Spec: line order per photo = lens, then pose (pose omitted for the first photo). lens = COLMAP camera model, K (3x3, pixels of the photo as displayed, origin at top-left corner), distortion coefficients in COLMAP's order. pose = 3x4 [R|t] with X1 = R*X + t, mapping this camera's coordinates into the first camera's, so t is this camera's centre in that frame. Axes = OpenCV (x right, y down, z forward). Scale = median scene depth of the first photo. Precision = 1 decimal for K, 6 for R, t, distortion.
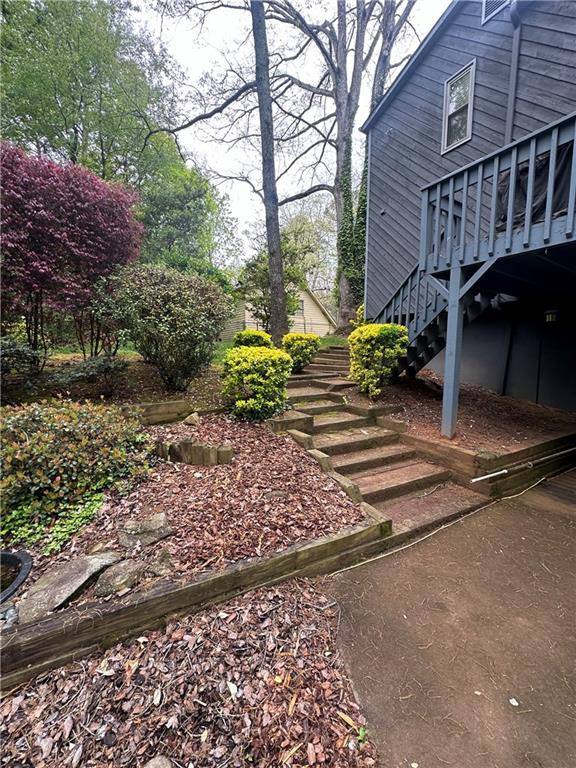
lens RADIAL K [[307.2, 0, 288.2], [0, 307.2, 385.1], [0, 0, 1]] dist [-0.007240, 0.001119]
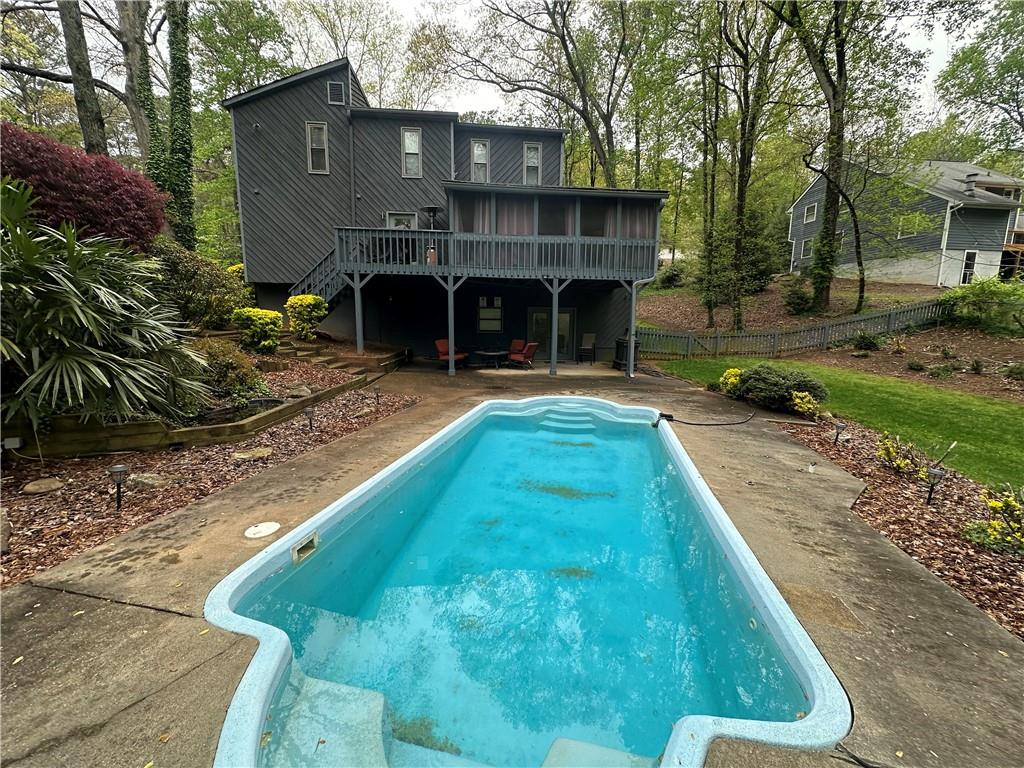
lens RADIAL K [[409.6, 0, 512.0], [0, 409.6, 382.7], [0, 0, 1]] dist [-0.007240, 0.001119]
pose [[0.446057, -0.132869, 0.885087, -1.436860], [0.074901, 0.990992, 0.111019, 0.118614], [-0.891865, 0.016773, 0.451991, -1.111653]]
